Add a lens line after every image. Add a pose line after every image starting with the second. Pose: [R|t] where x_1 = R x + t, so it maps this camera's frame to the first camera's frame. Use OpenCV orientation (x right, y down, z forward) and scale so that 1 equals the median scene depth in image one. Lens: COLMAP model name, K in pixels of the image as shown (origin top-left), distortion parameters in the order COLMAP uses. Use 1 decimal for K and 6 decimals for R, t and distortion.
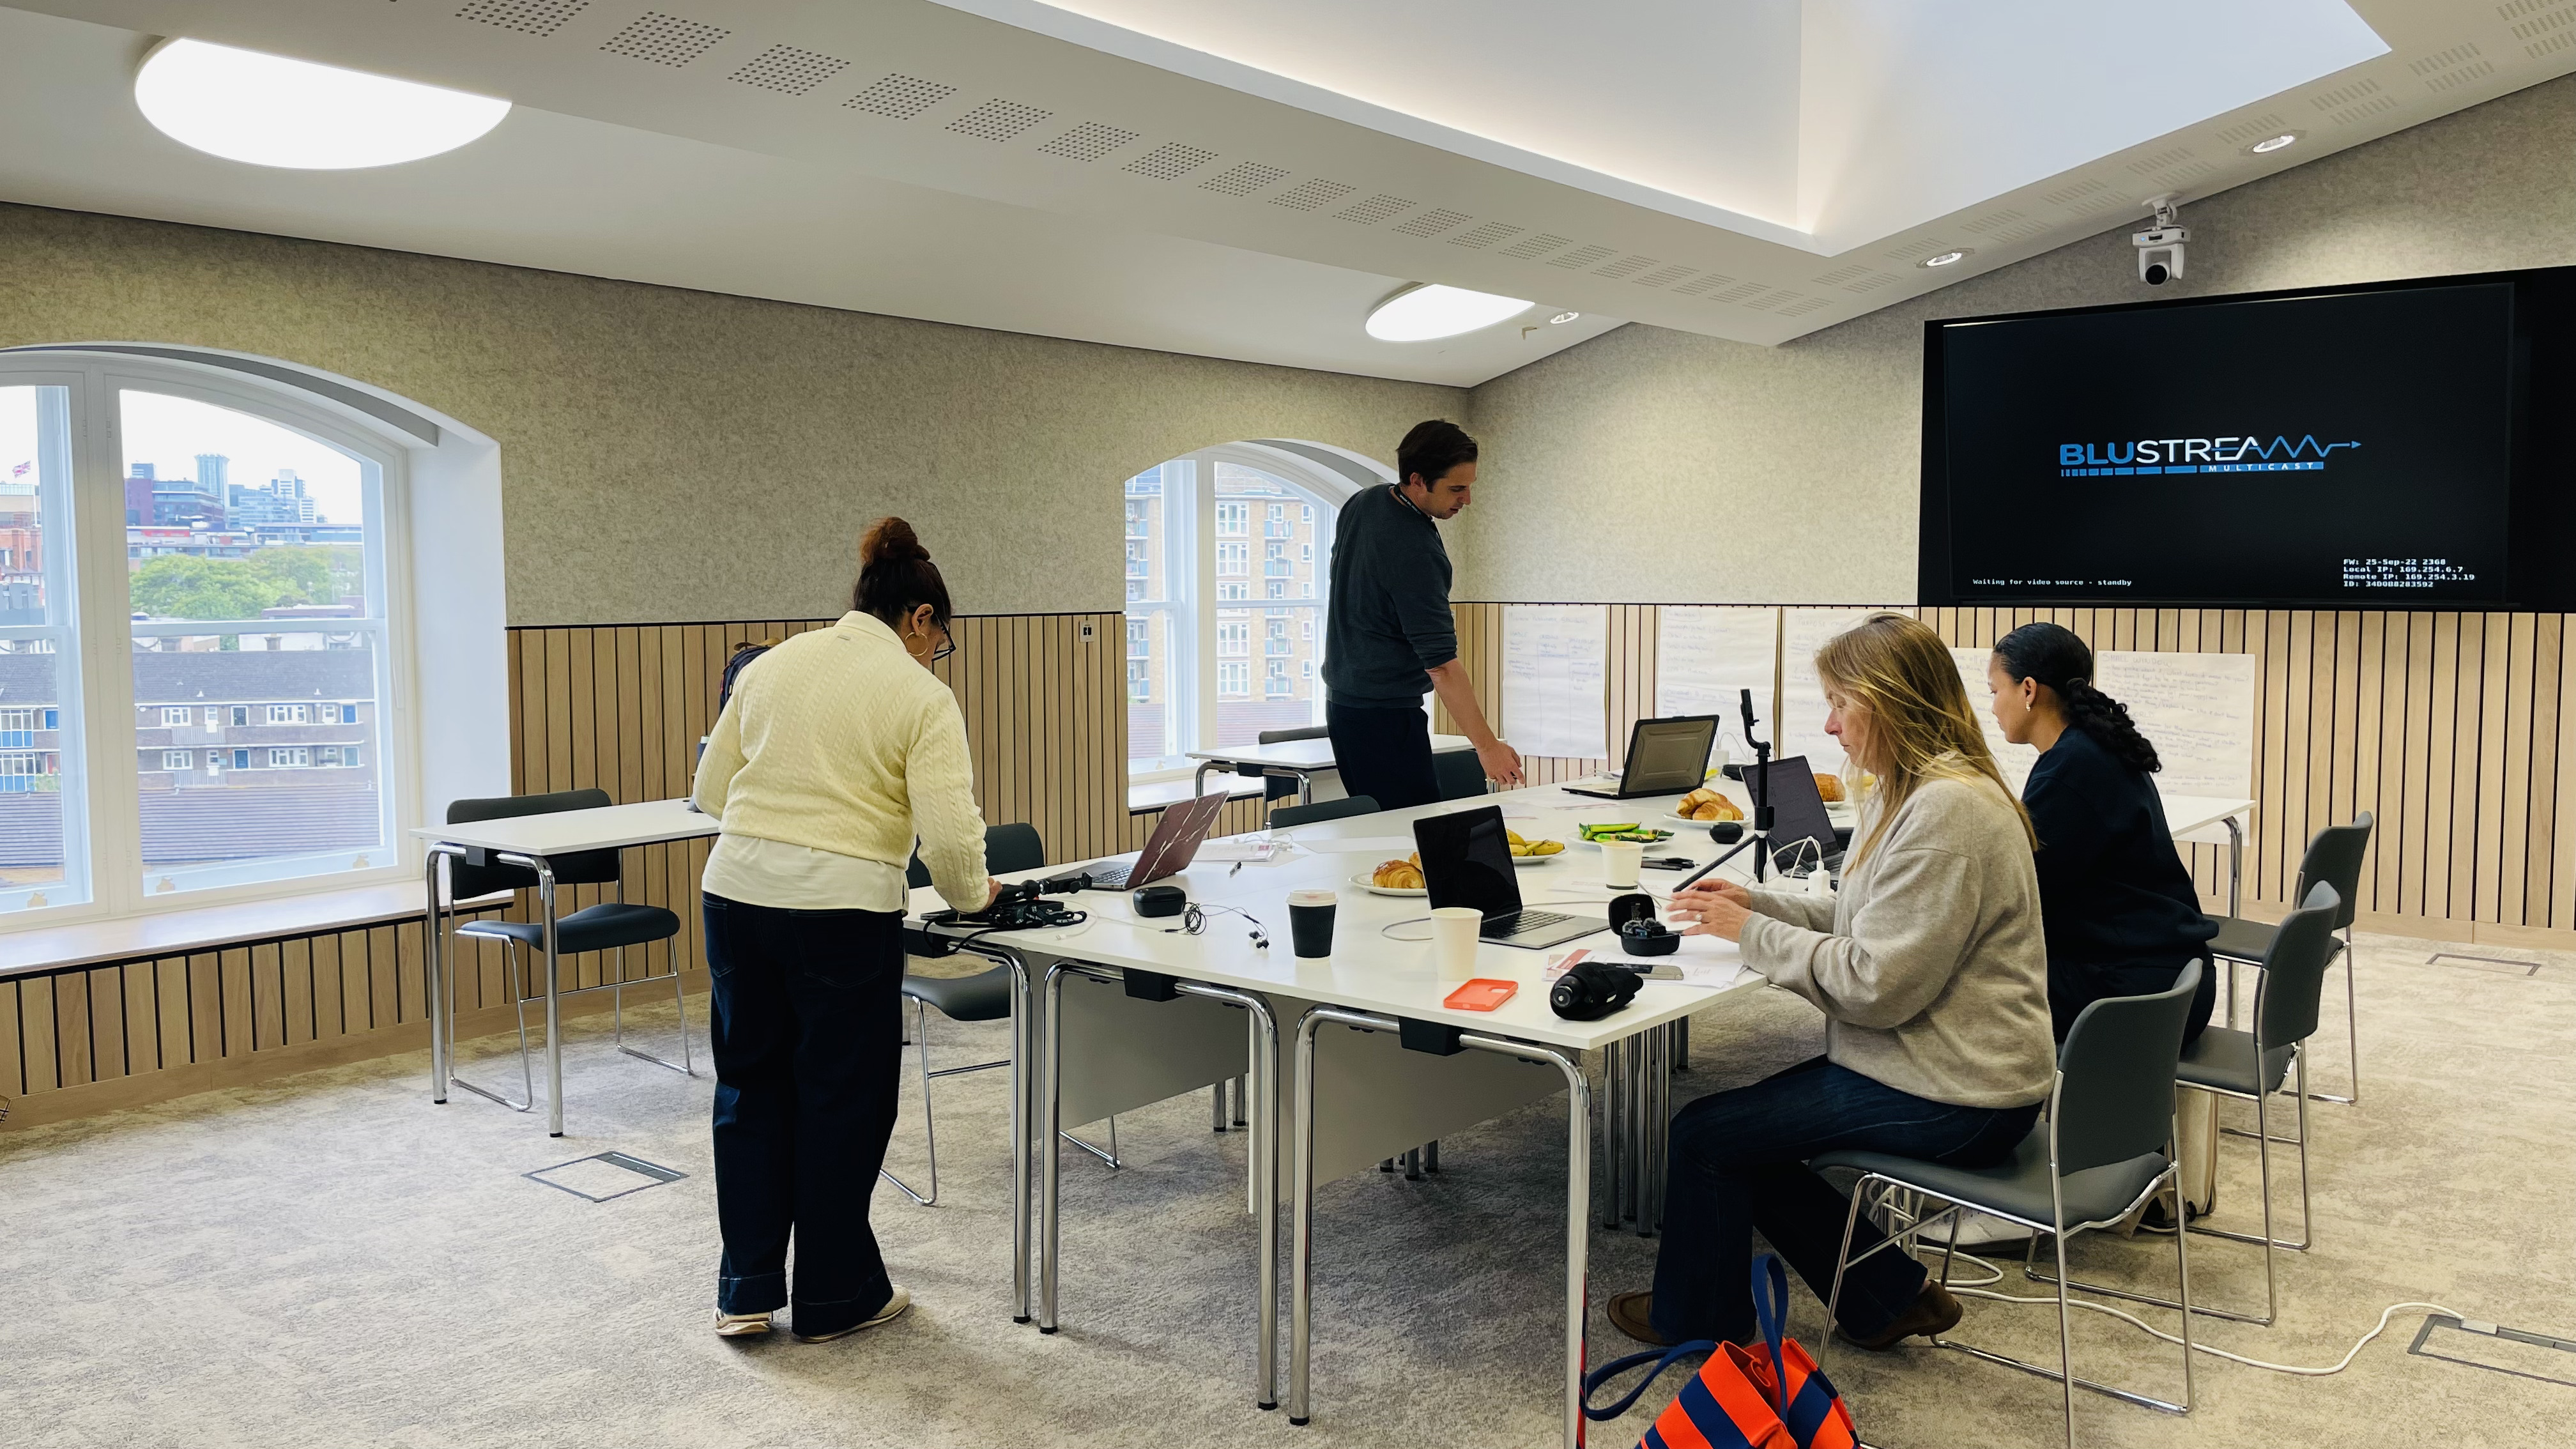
lens RADIAL K [[1969.2, 0, 1288.0], [0, 1969.2, 724.5], [0, 0, 1]] dist [0.004635, 0.000135]
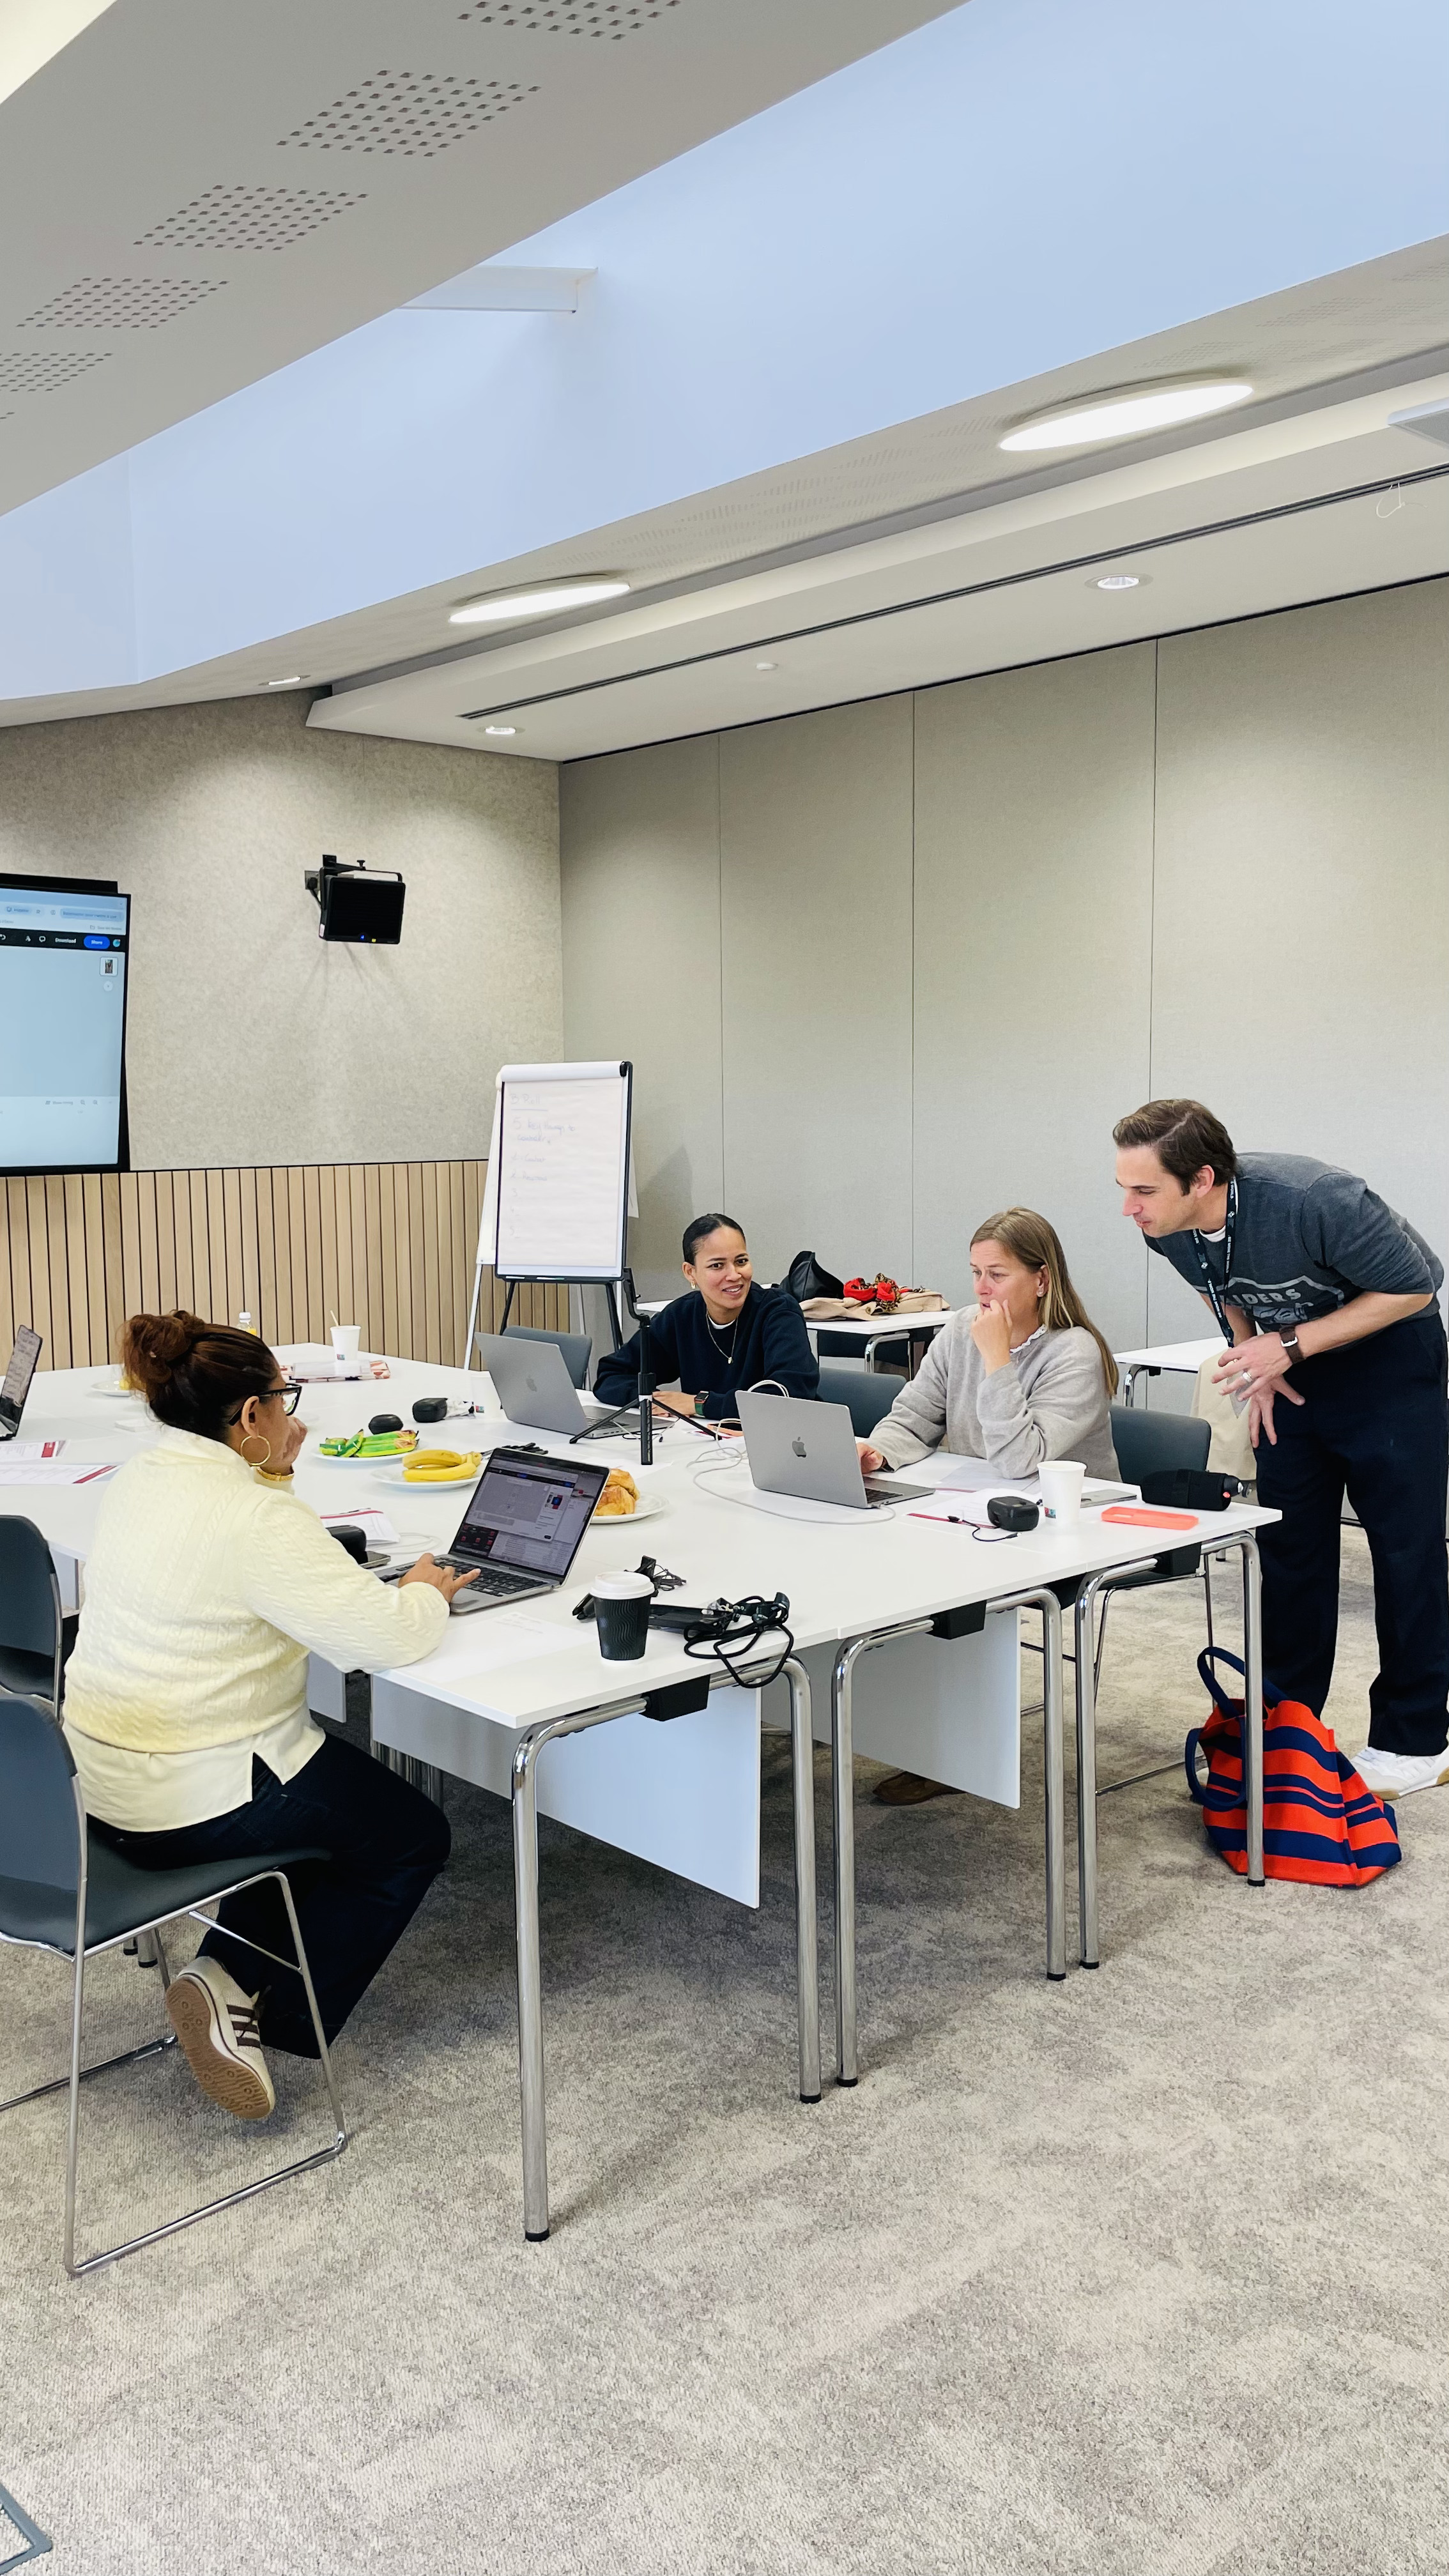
lens RADIAL K [[2011.5, 0, 724.5], [0, 2011.5, 1288.0], [0, 0, 1]] dist [0.000251, -0.006320]
pose [[0.133674, -0.090925, 0.986845, -0.902706], [0.092382, 0.992590, 0.078940, -0.093751], [-0.986710, 0.080615, 0.141083, 0.871218]]
